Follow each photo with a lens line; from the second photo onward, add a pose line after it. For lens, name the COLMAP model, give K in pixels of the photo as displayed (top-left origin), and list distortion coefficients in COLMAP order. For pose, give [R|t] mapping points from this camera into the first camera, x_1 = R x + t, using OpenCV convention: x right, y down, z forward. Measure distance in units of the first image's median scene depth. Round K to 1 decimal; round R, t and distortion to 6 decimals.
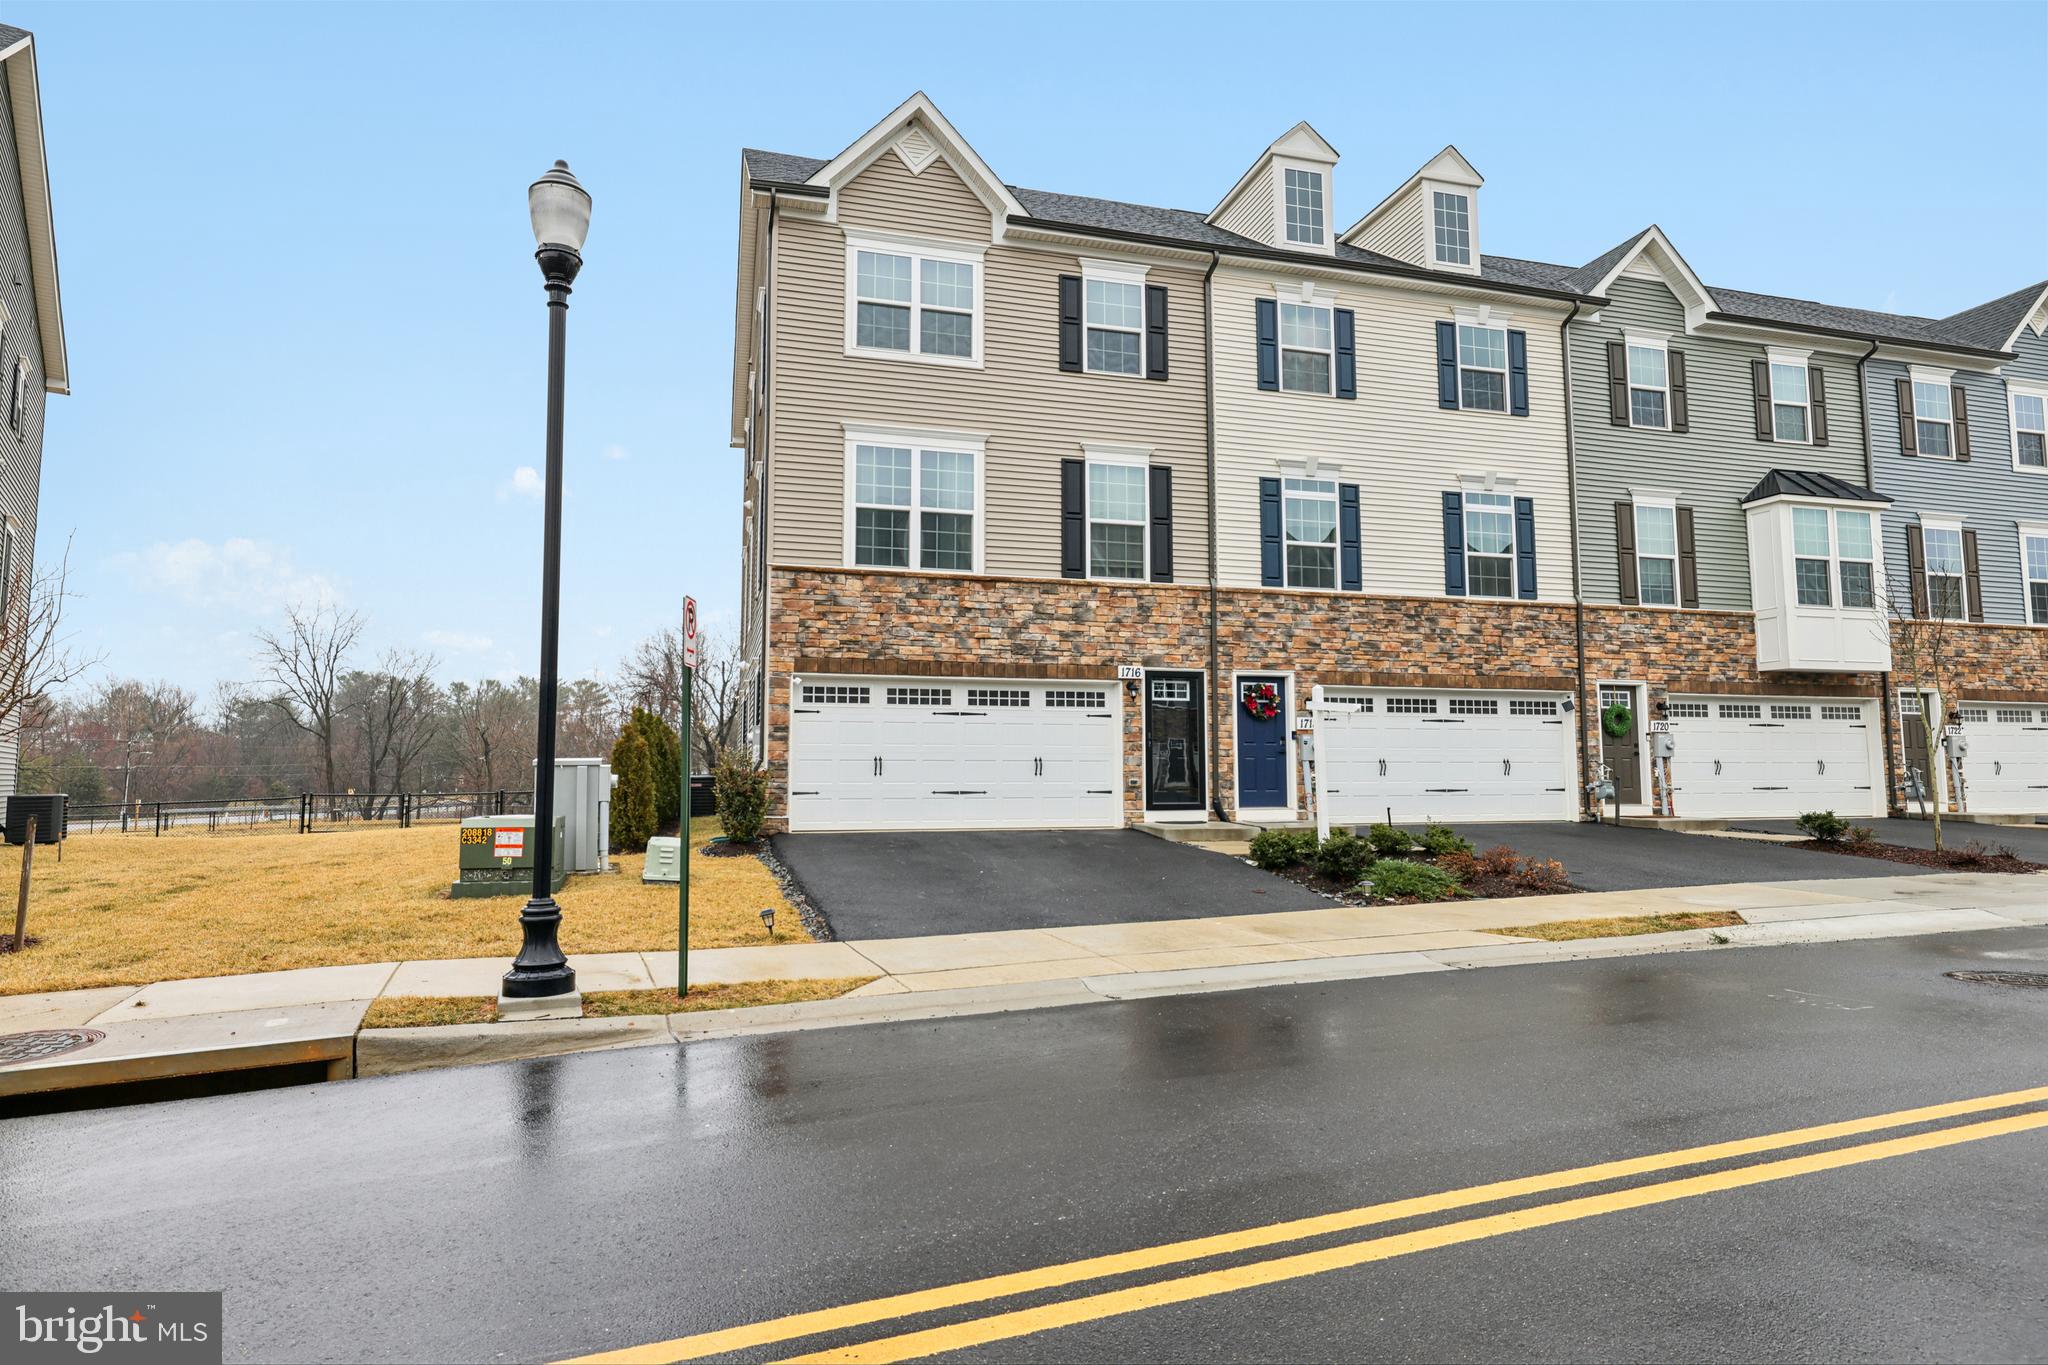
lens RADIAL K [[1110.7, 0, 1024.1], [0, 1110.7, 680.1], [0, 0, 1]] dist [0.000222, -0.001433]
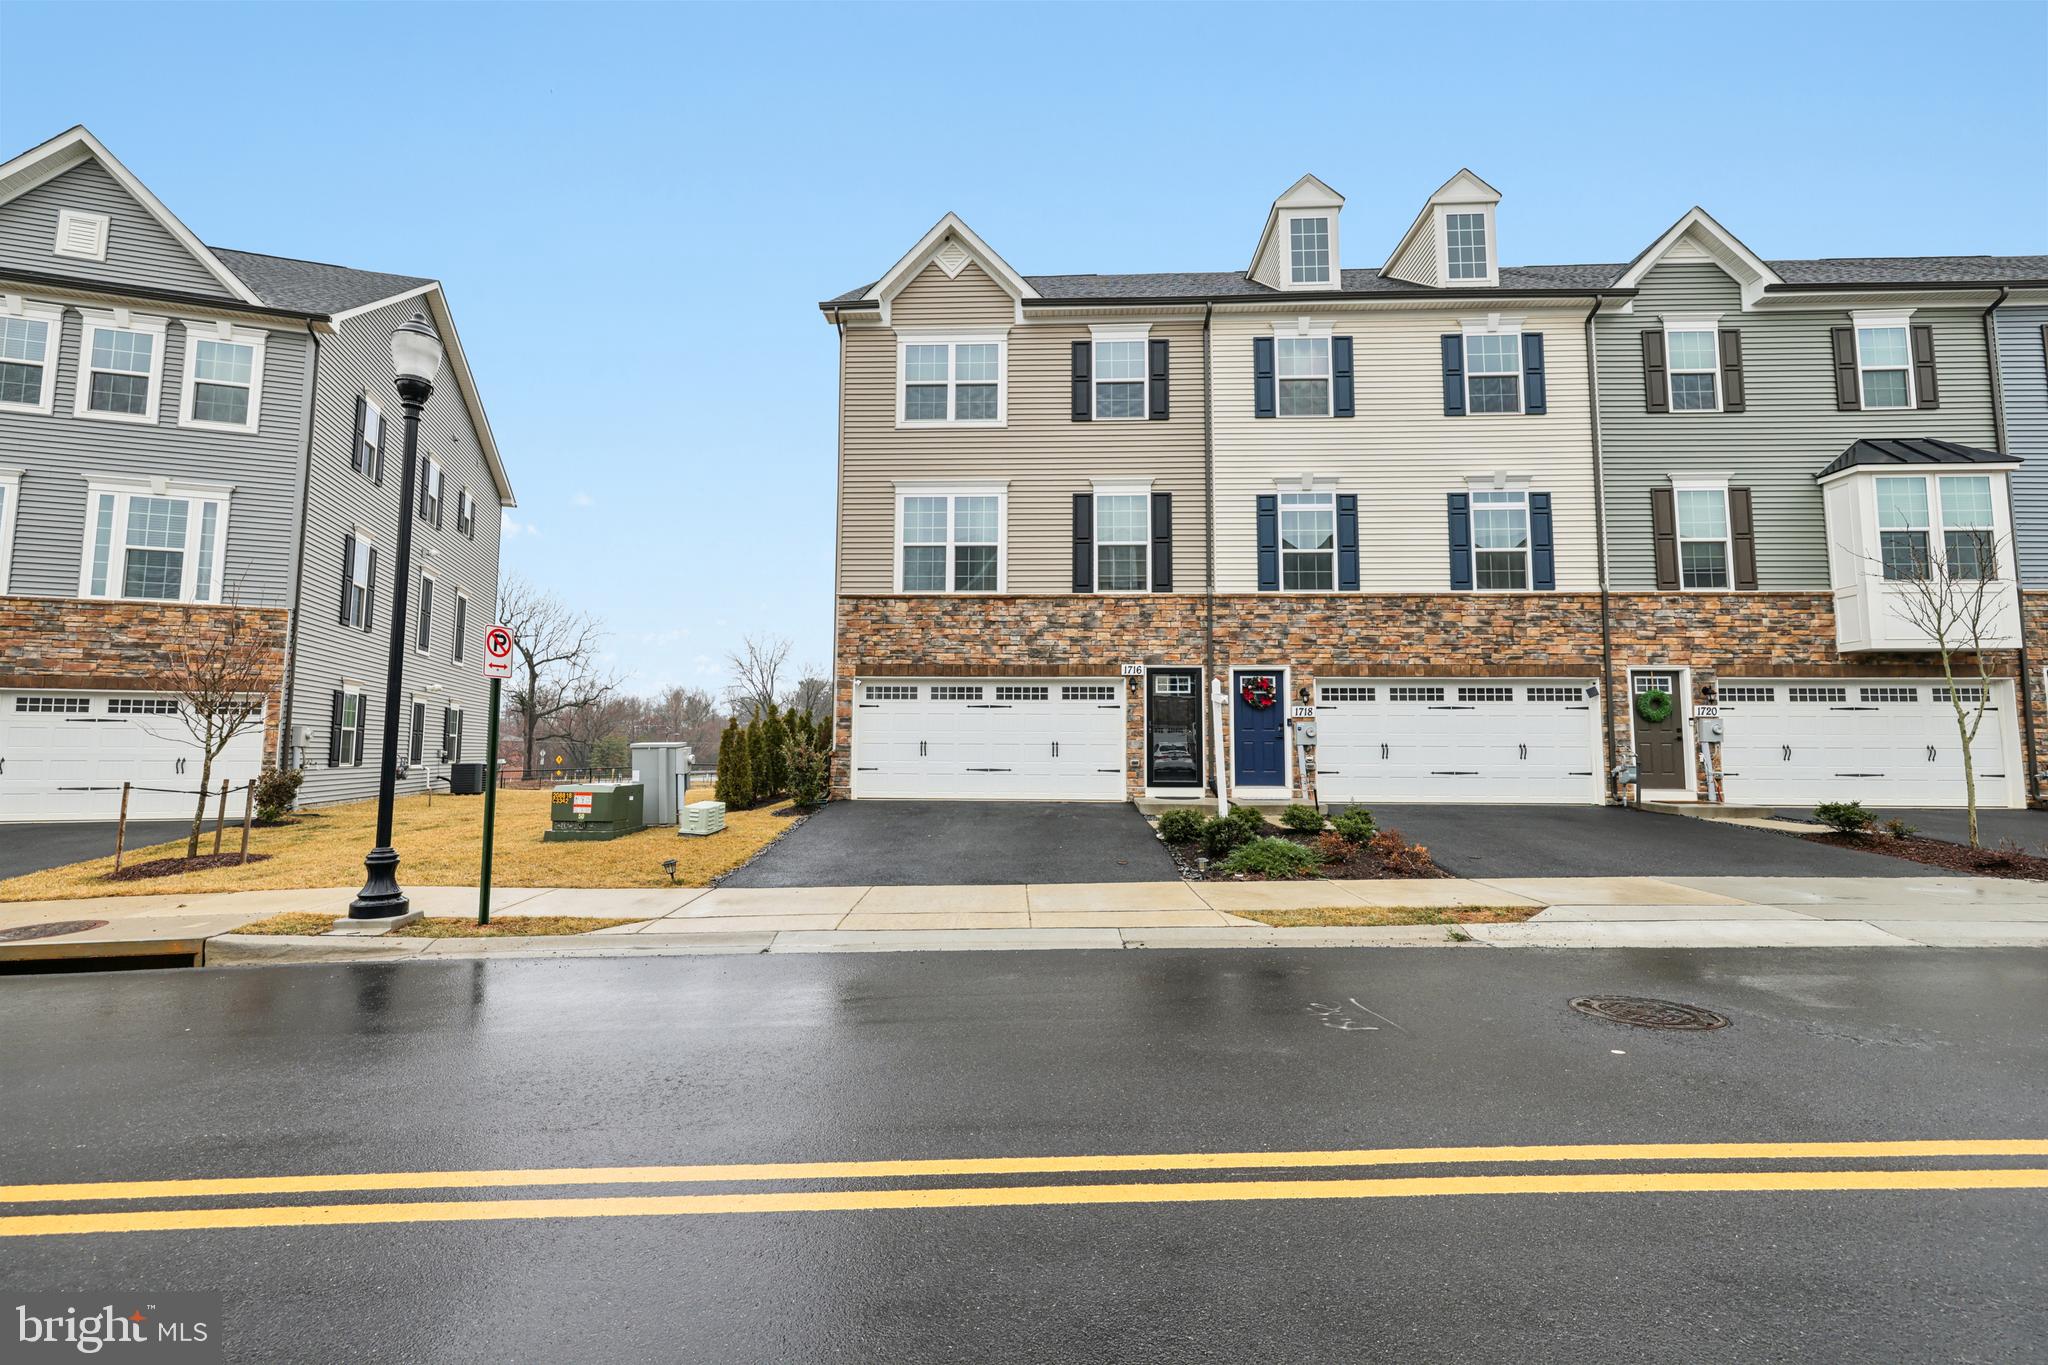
lens RADIAL K [[865.7, 0, 1022.9], [0, 865.7, 678.3], [0, 0, 1]] dist [0.001492, -0.000909]
pose [[0.950408, -0.020187, -0.310349, 0.257069], [0.020718, 0.999784, -0.001586, 0.001046], [0.310314, -0.004923, 0.950621, 0.083890]]
